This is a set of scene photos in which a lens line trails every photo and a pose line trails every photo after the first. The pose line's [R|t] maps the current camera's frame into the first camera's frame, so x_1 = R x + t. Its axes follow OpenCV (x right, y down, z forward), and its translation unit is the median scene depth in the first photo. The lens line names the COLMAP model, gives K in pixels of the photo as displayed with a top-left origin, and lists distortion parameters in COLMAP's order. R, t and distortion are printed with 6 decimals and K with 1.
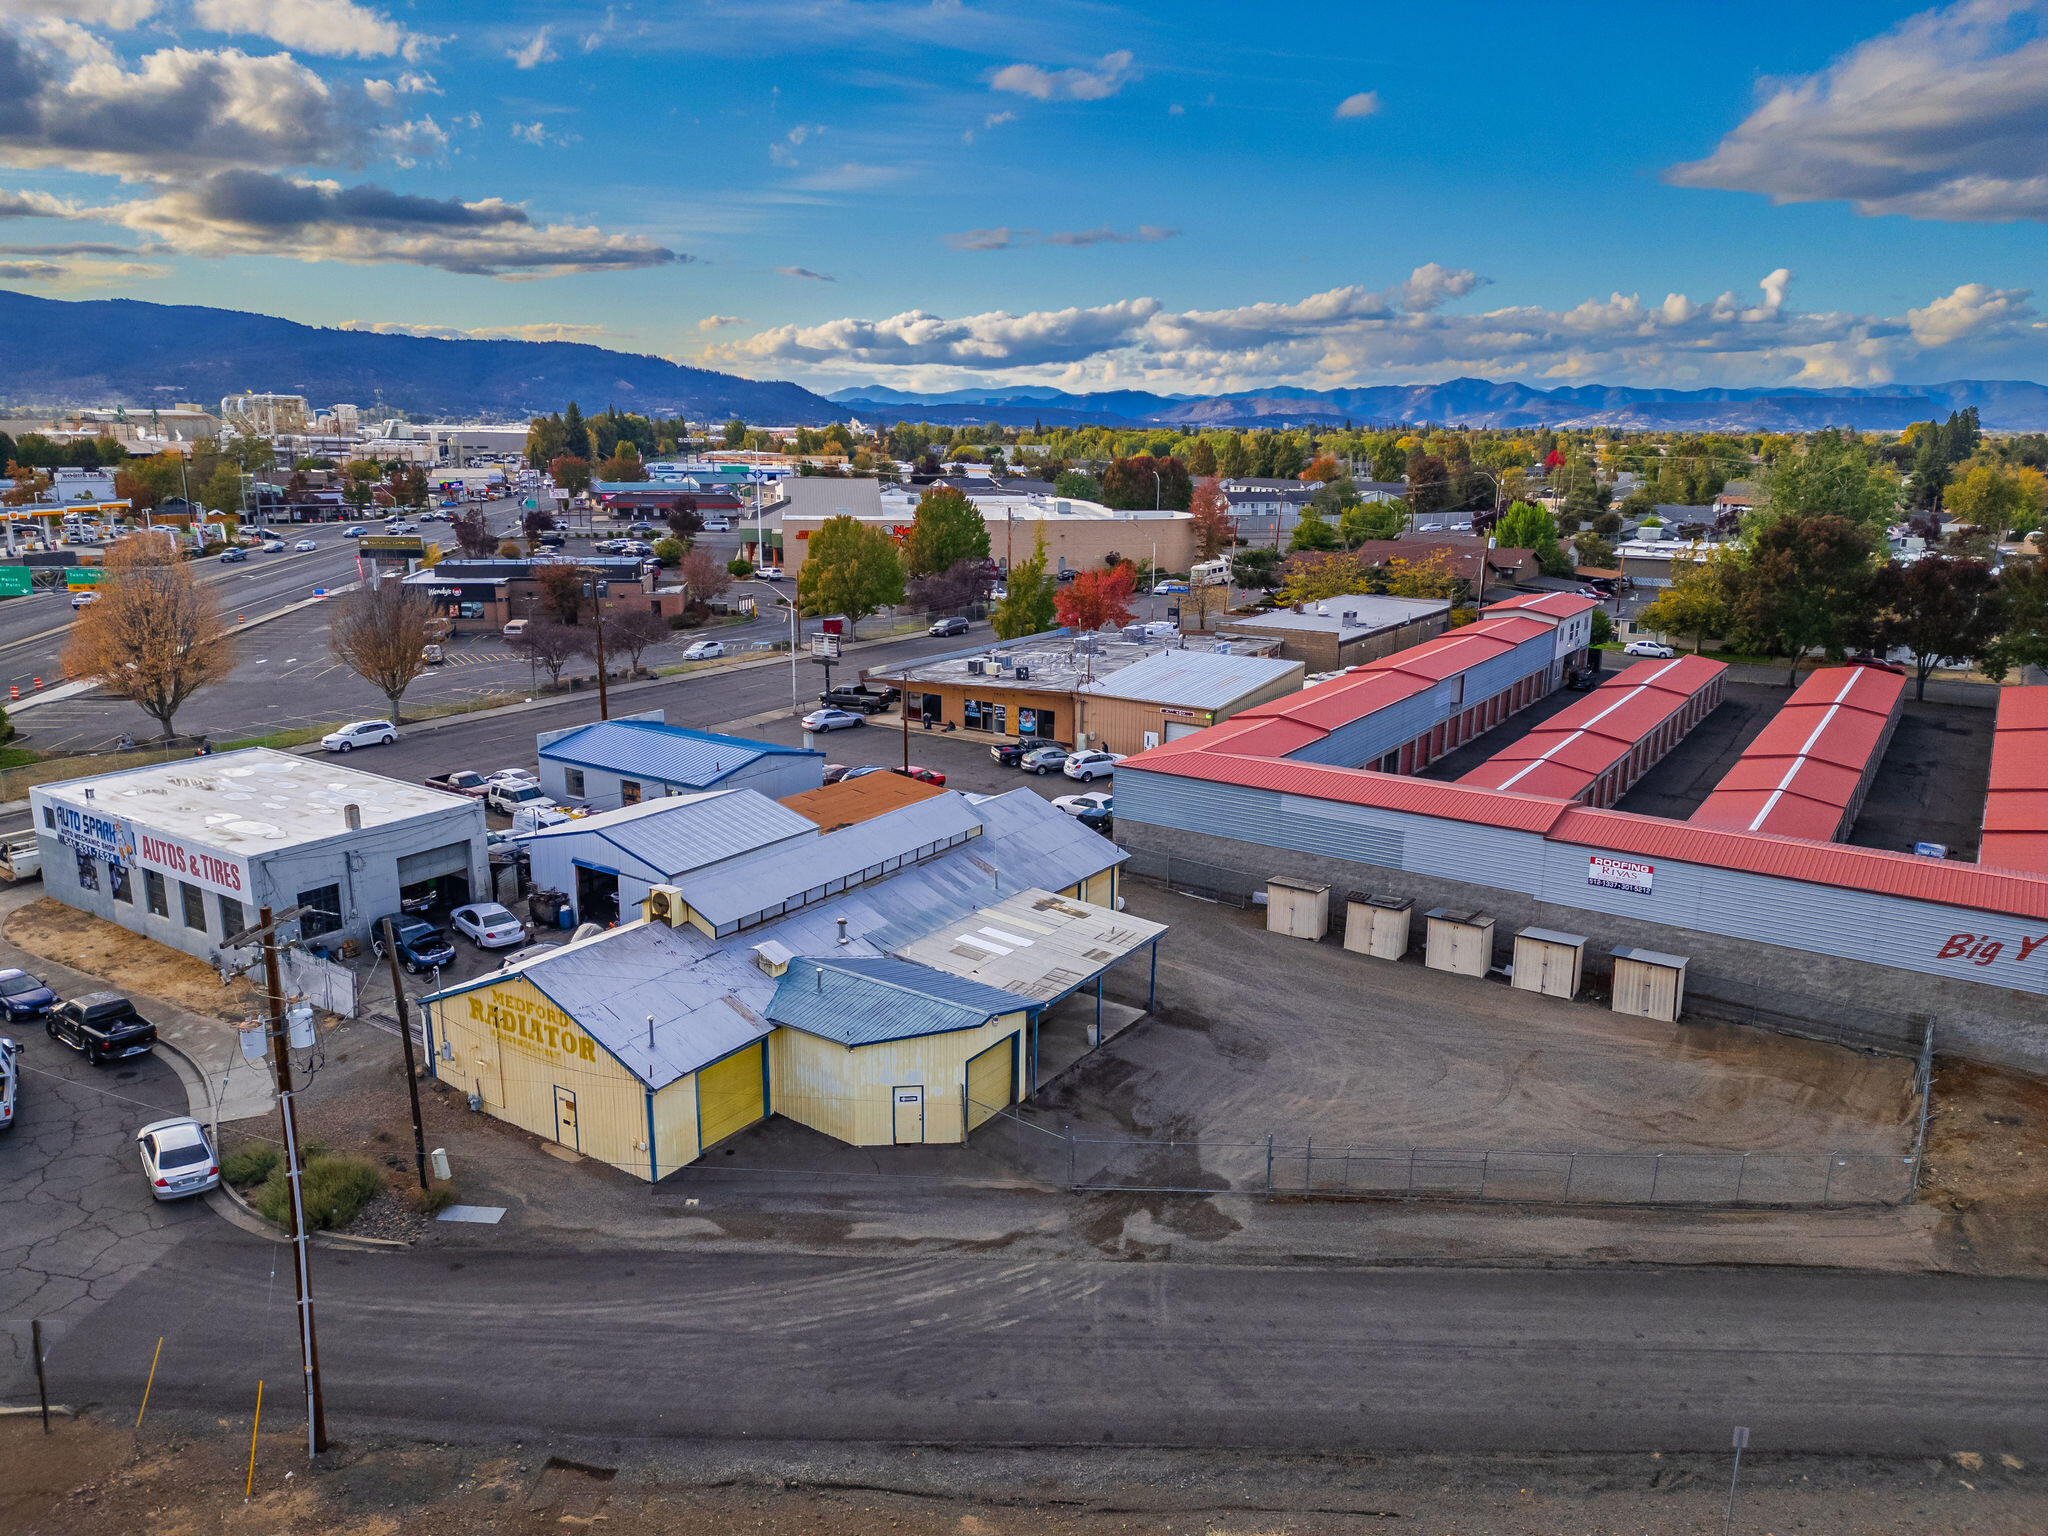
lens RADIAL K [[1421.2, 0, 1014.3], [0, 1421.2, 770.9], [0, 0, 1]] dist [0.079303, -0.073702]
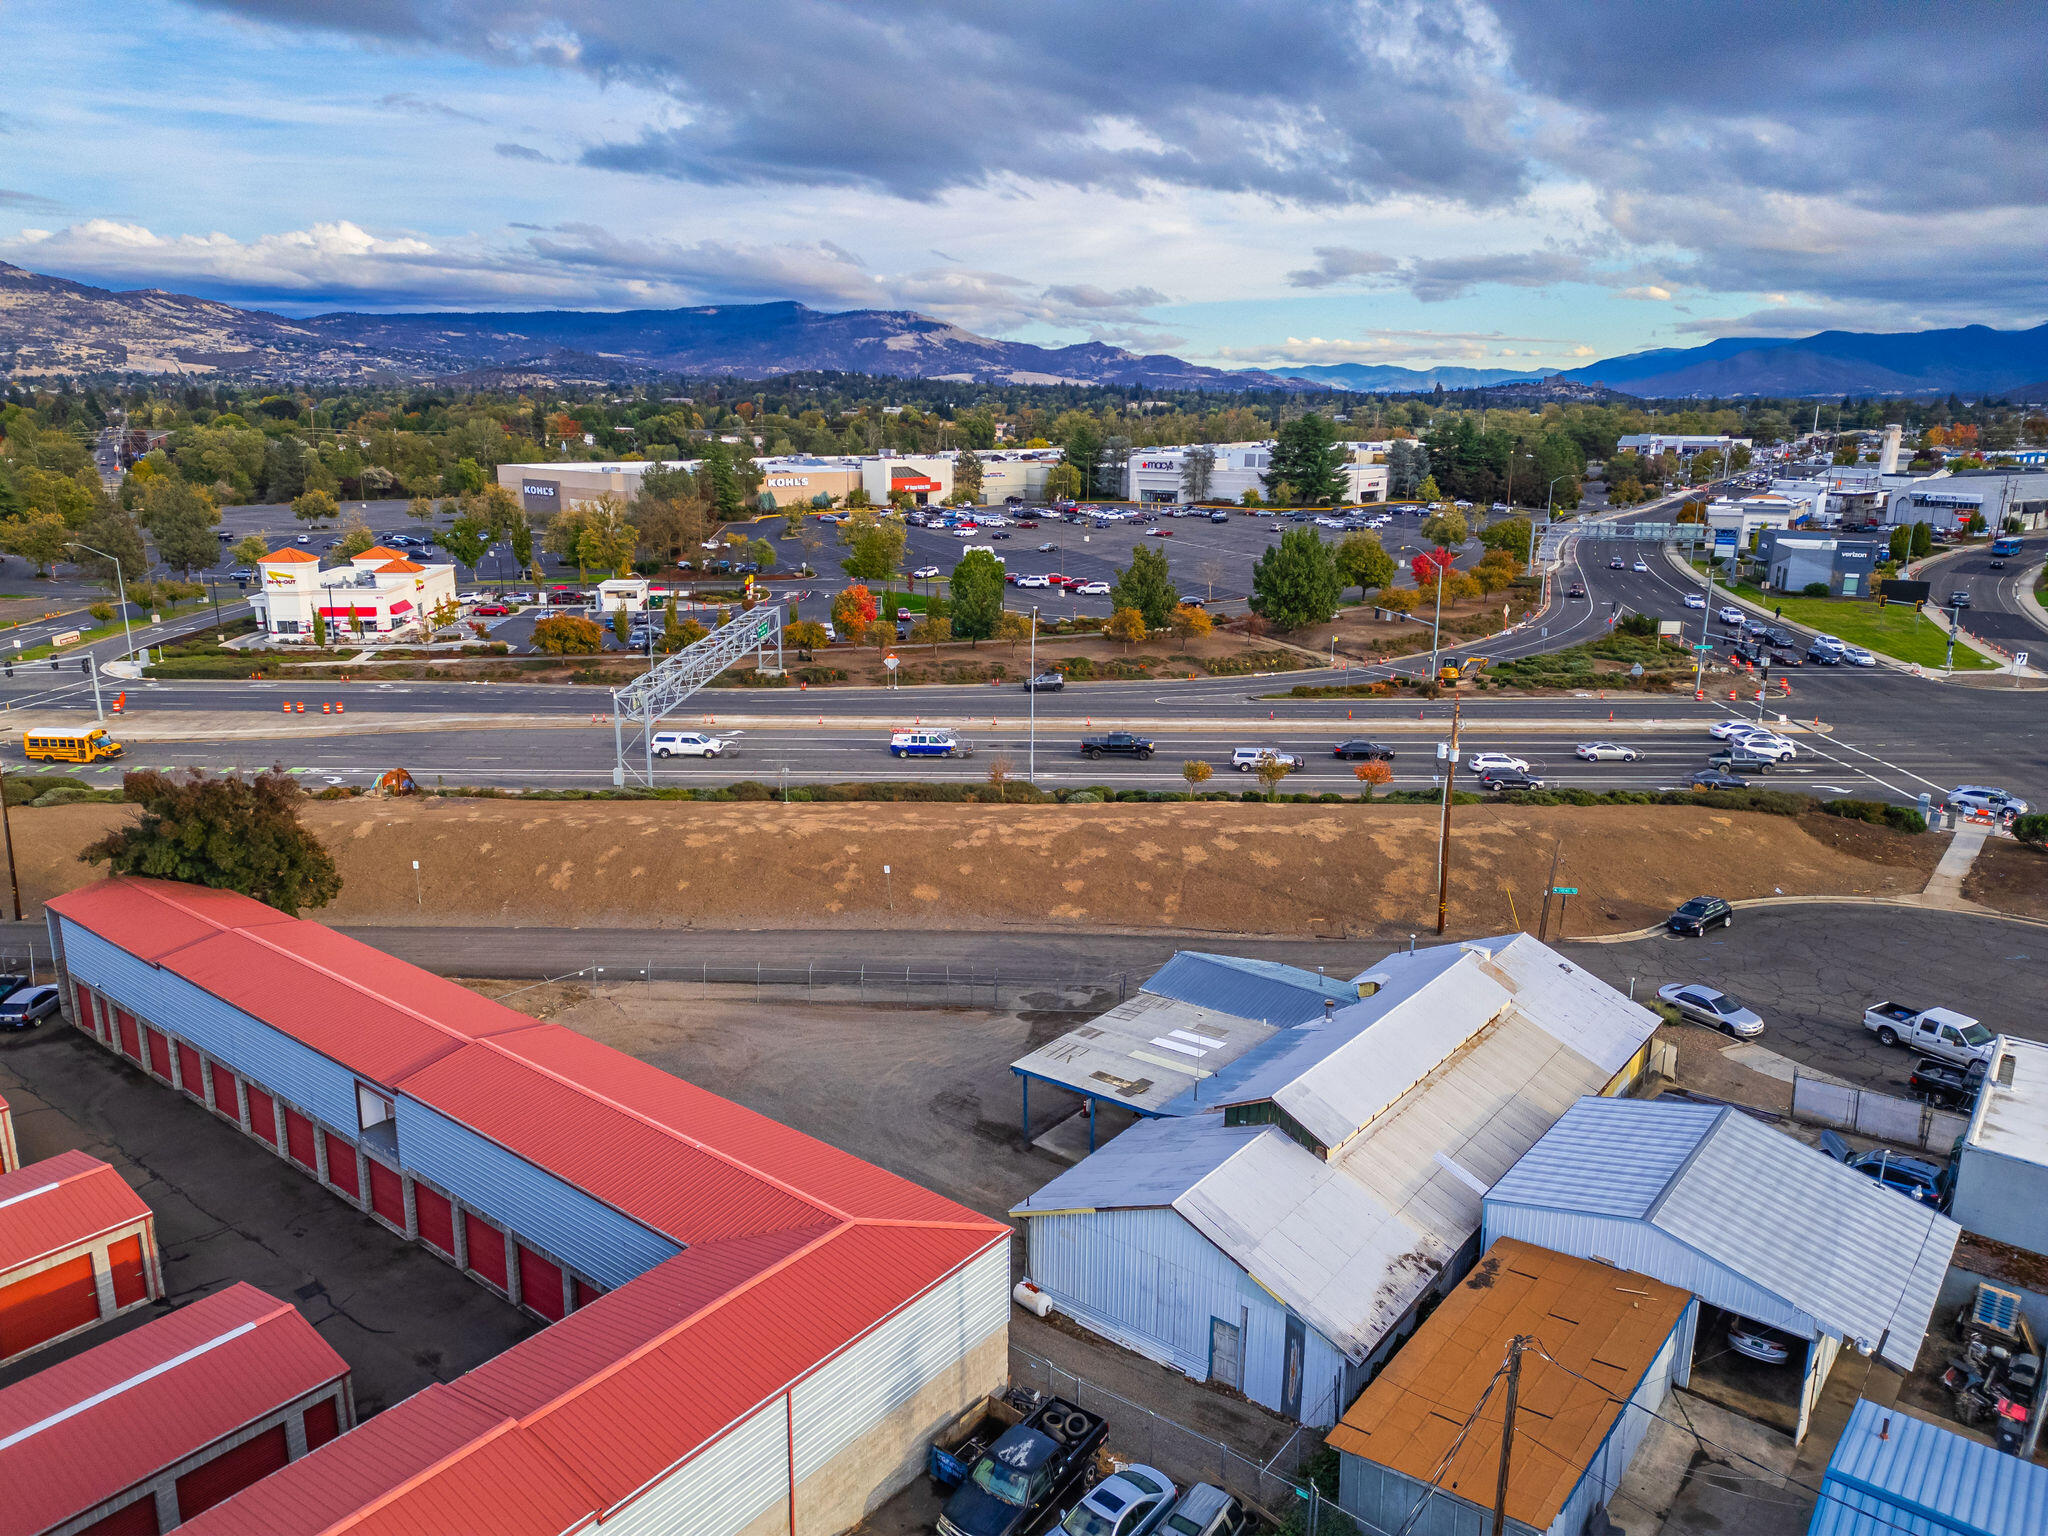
lens RADIAL K [[1421.2, 0, 1014.3], [0, 1421.2, 770.9], [0, 0, 1]] dist [0.079303, -0.073702]
pose [[-0.997492, -0.030615, 0.063817, 0.061399], [0.003166, 0.881419, 0.472325, -0.644068], [-0.070709, 0.471342, -0.879111, 2.148753]]
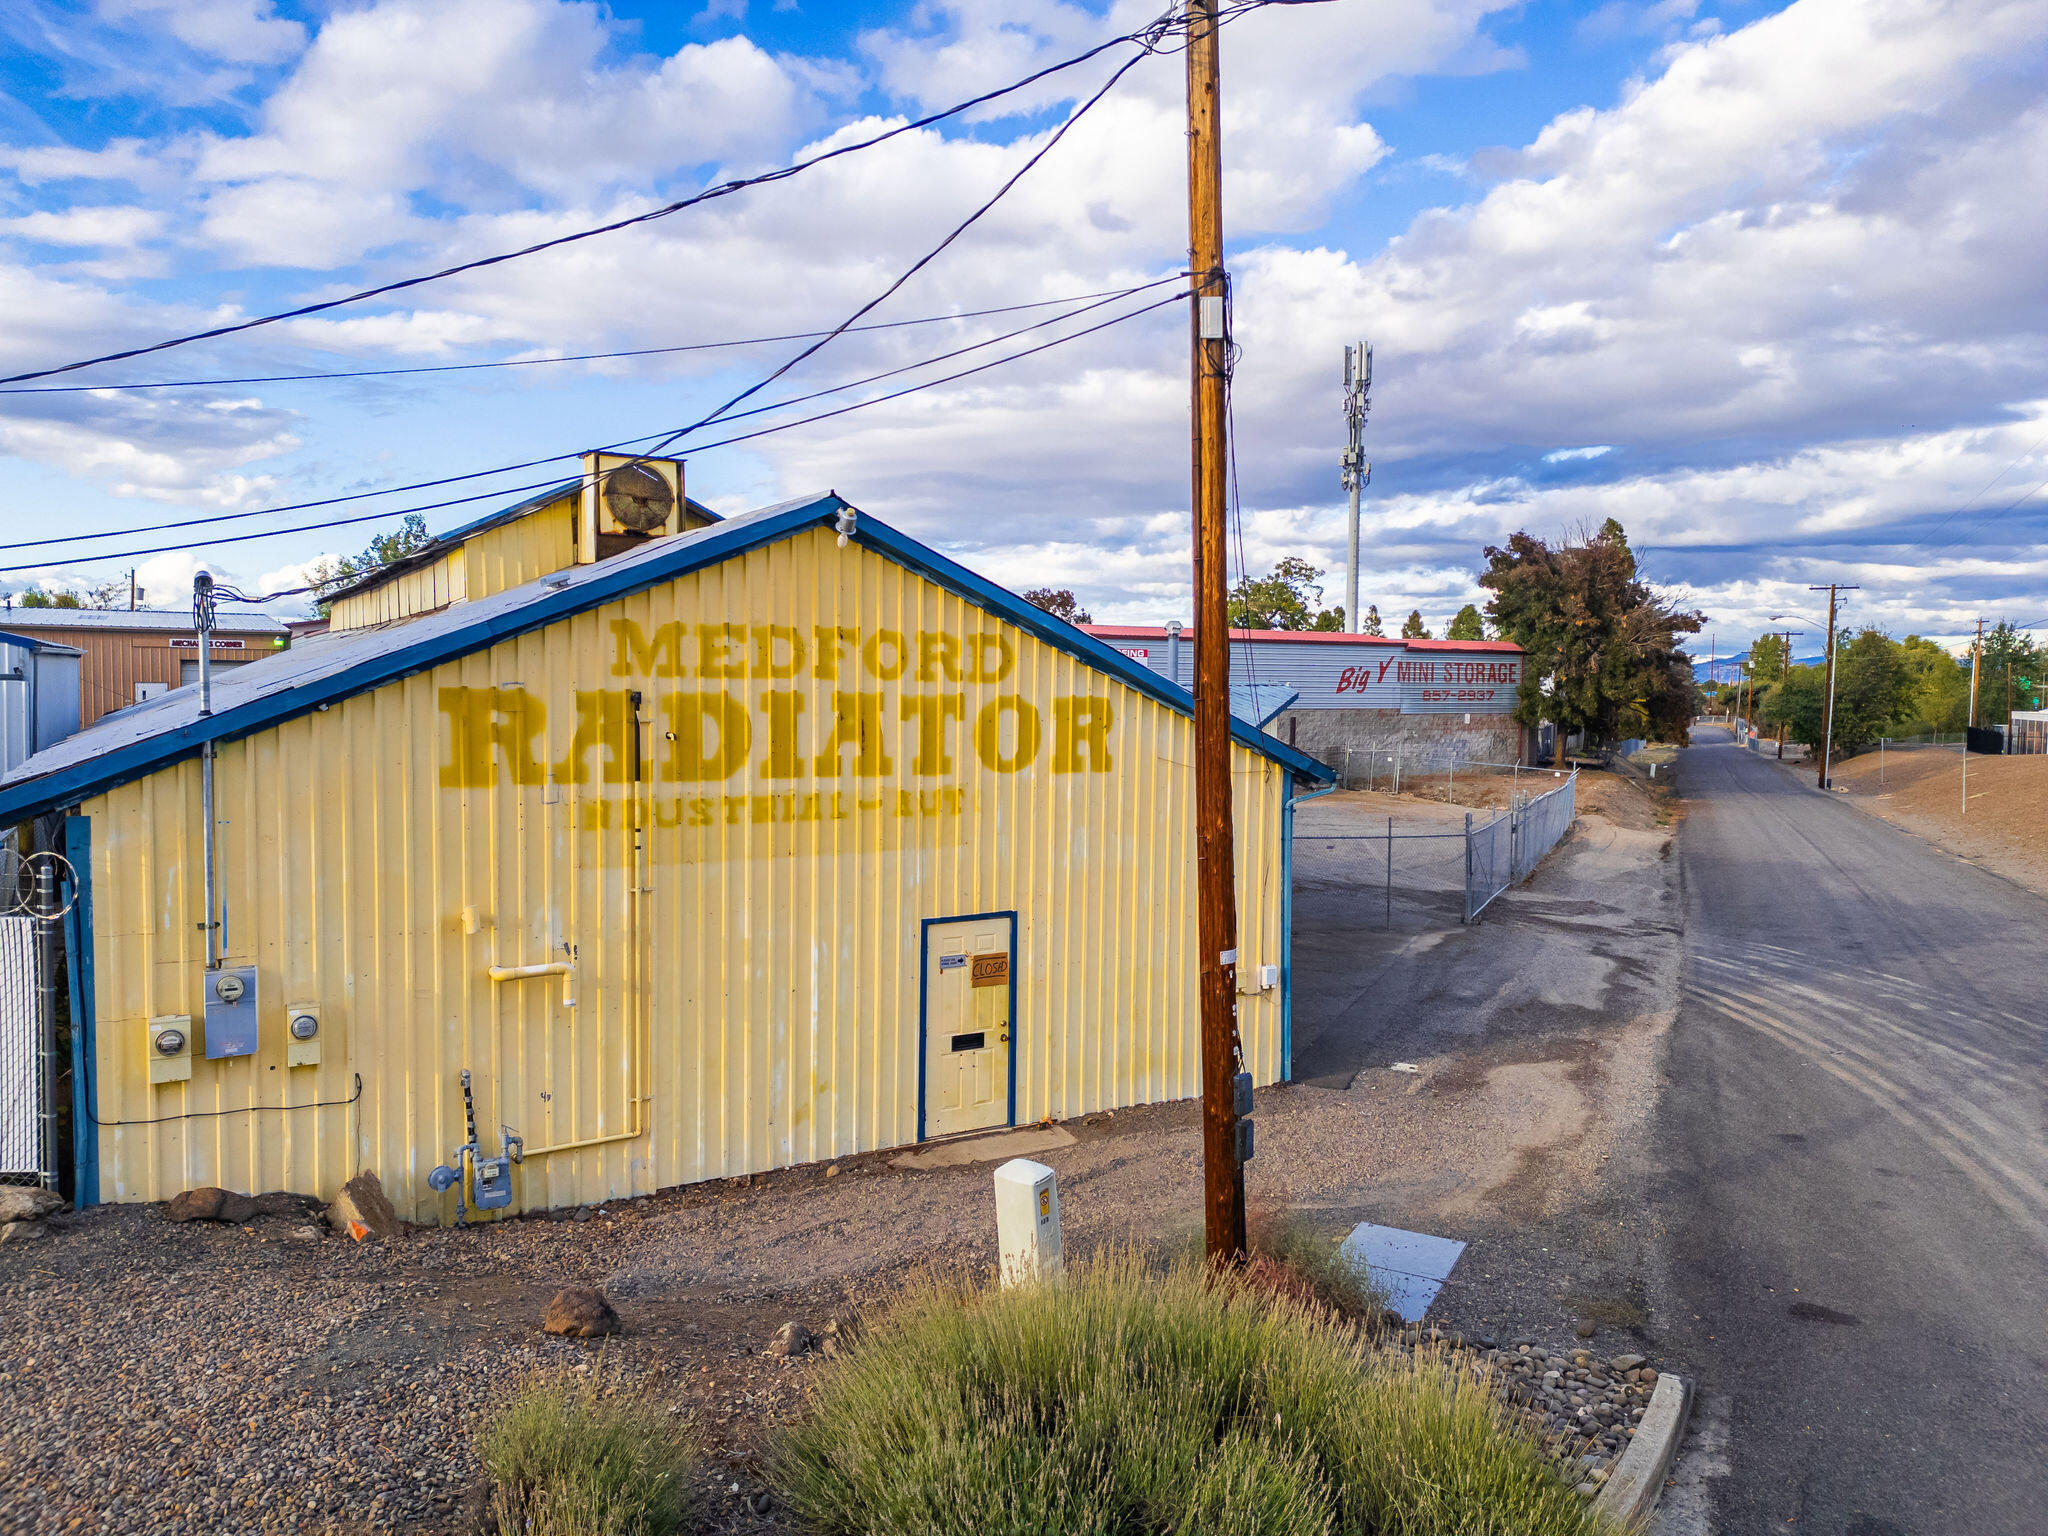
lens RADIAL K [[1419.9, 0, 1015.5], [0, 1419.9, 759.6], [0, 0, 1]] dist [0.096073, -0.102164]
pose [[0.424212, -0.047748, 0.904303, -0.563741], [0.210717, 0.976402, -0.047294, 0.204102], [-0.880706, 0.210615, 0.424263, 0.855834]]
